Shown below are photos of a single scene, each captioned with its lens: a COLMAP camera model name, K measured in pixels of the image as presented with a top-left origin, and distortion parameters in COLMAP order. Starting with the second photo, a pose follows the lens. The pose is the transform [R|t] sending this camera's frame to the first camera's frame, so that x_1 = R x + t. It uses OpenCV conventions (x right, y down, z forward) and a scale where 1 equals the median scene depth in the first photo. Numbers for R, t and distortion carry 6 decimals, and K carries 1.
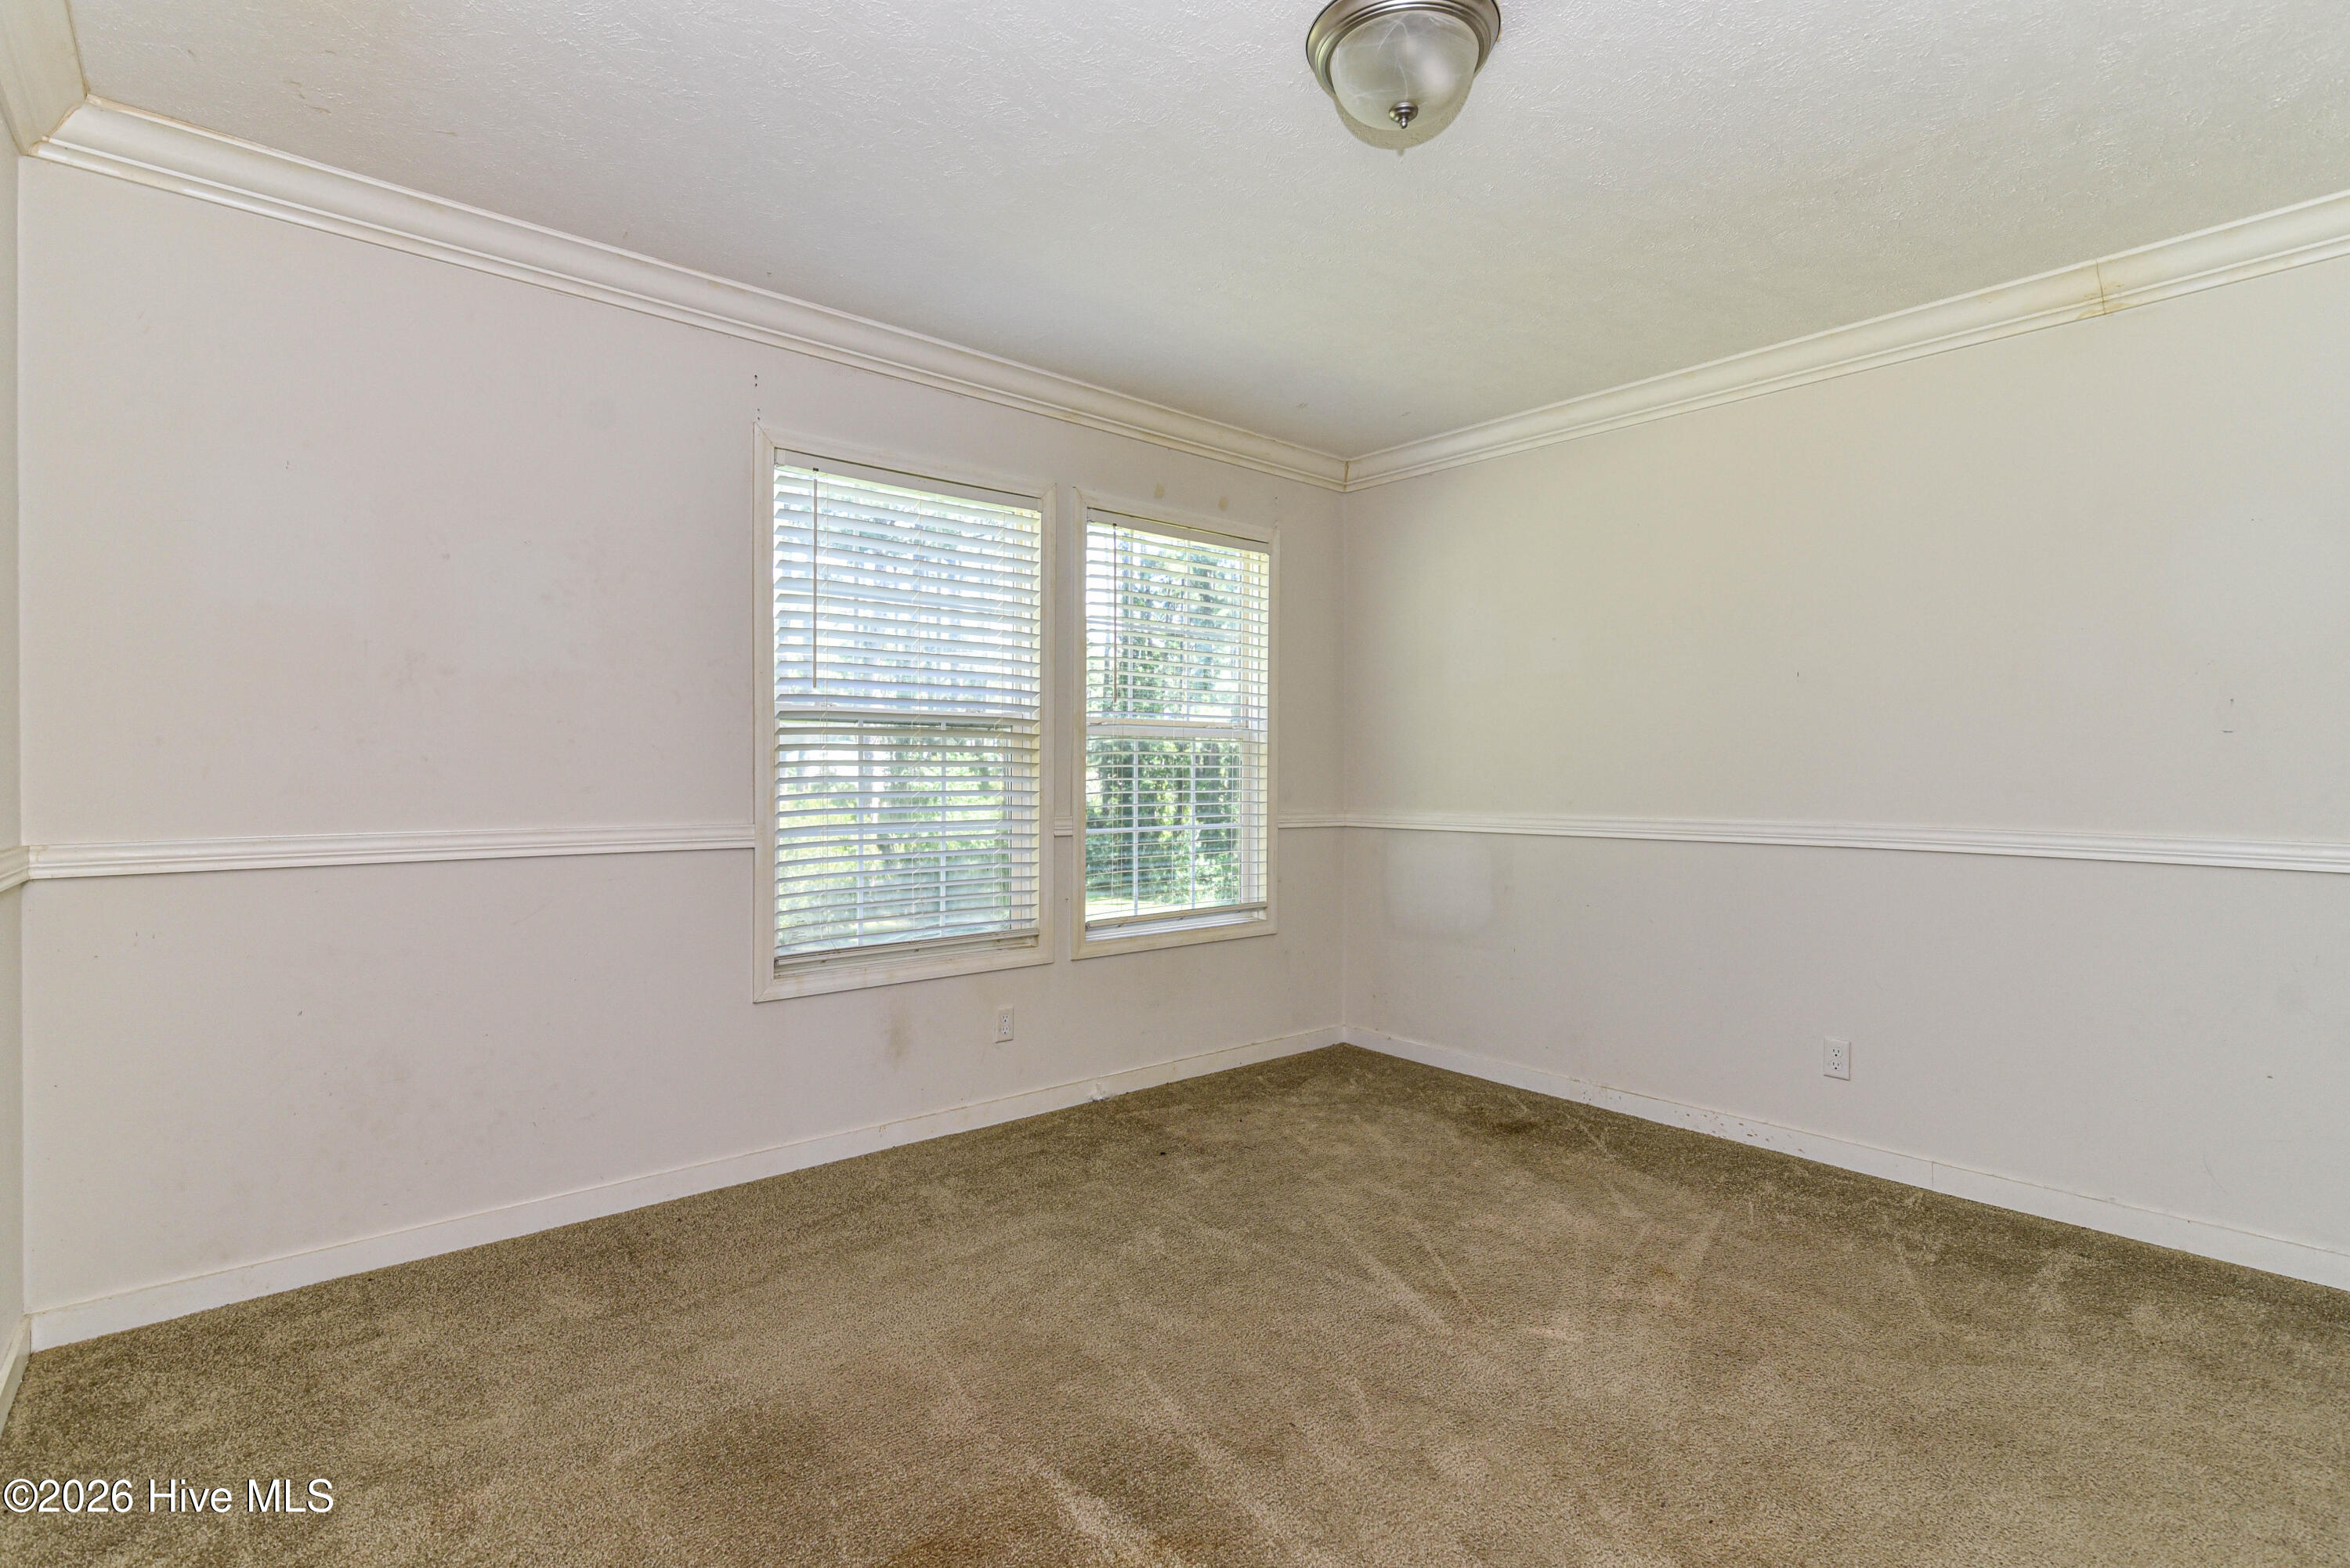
lens RADIAL K [[1093.7, 0, 1181.5], [0, 1093.7, 765.5], [0, 0, 1]] dist [-0.001397, -0.000086]
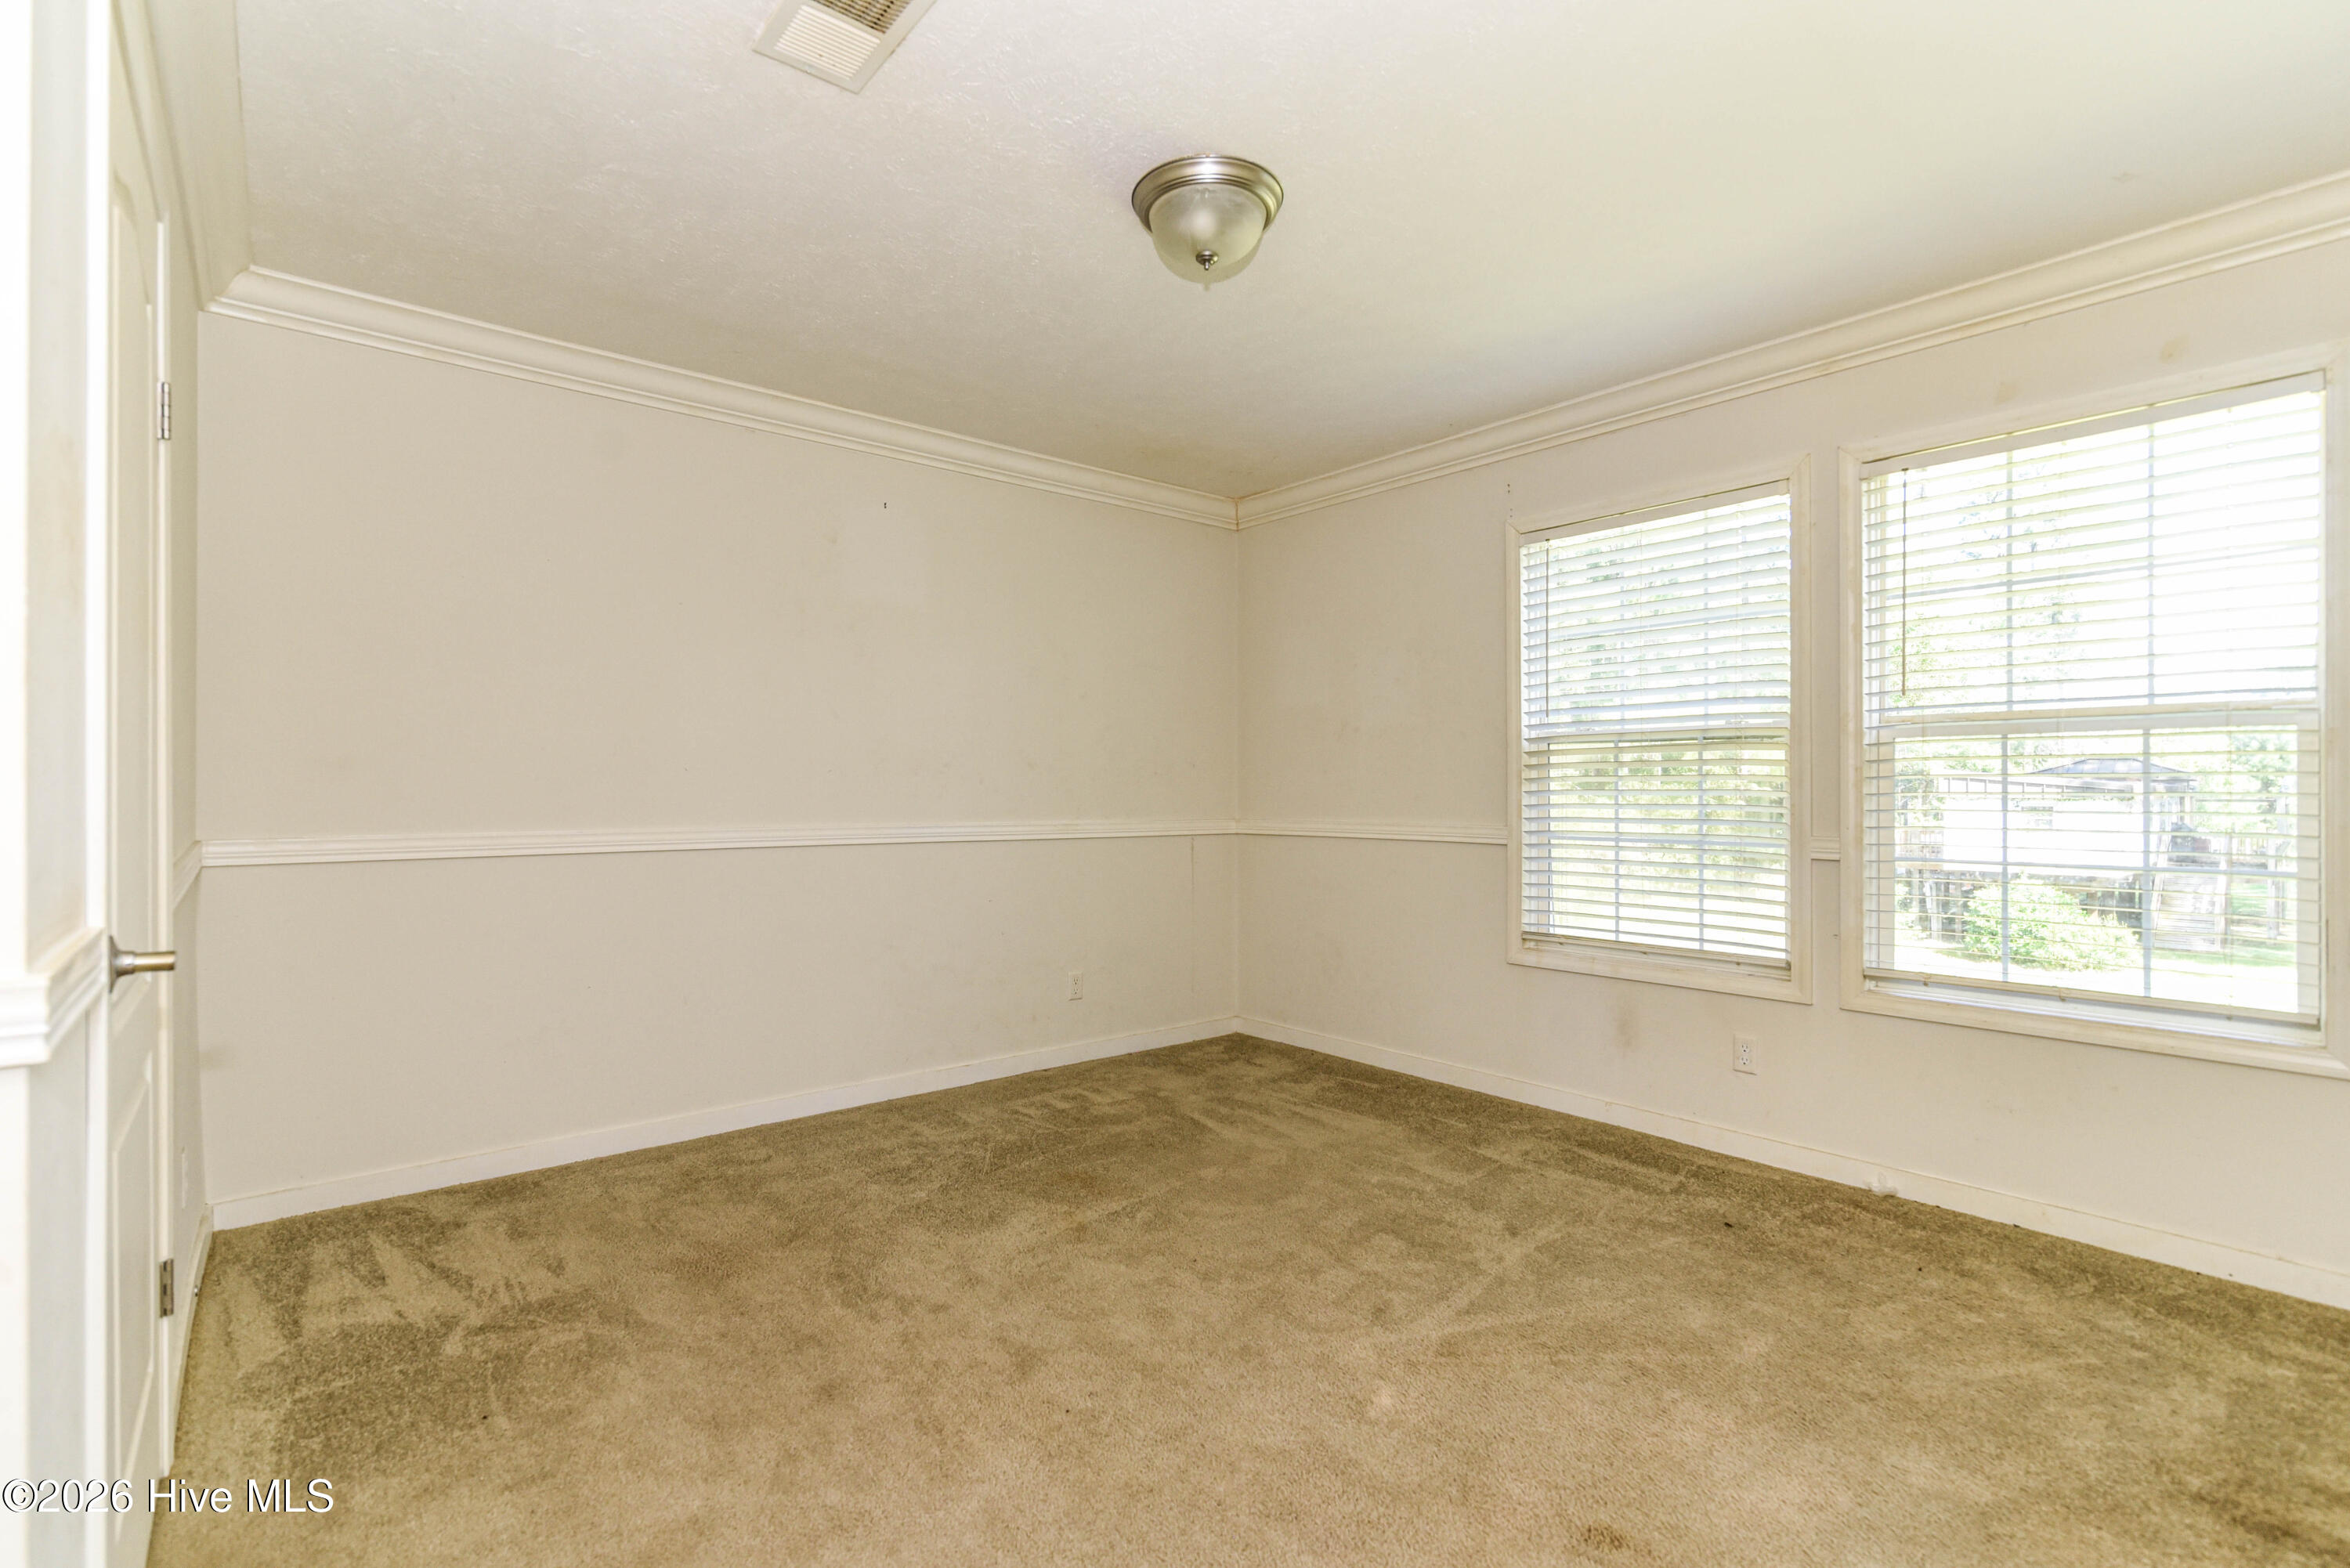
lens RADIAL K [[1071.9, 0, 1175.0], [0, 1071.9, 784.0], [0, 0, 1]] dist [-0.013826, 0.000192]
pose [[-0.017032, -0.011579, -0.999788, 0.821103], [0.000985, 0.999932, -0.011597, 0.015982], [0.999854, -0.001183, -0.017019, 0.566462]]
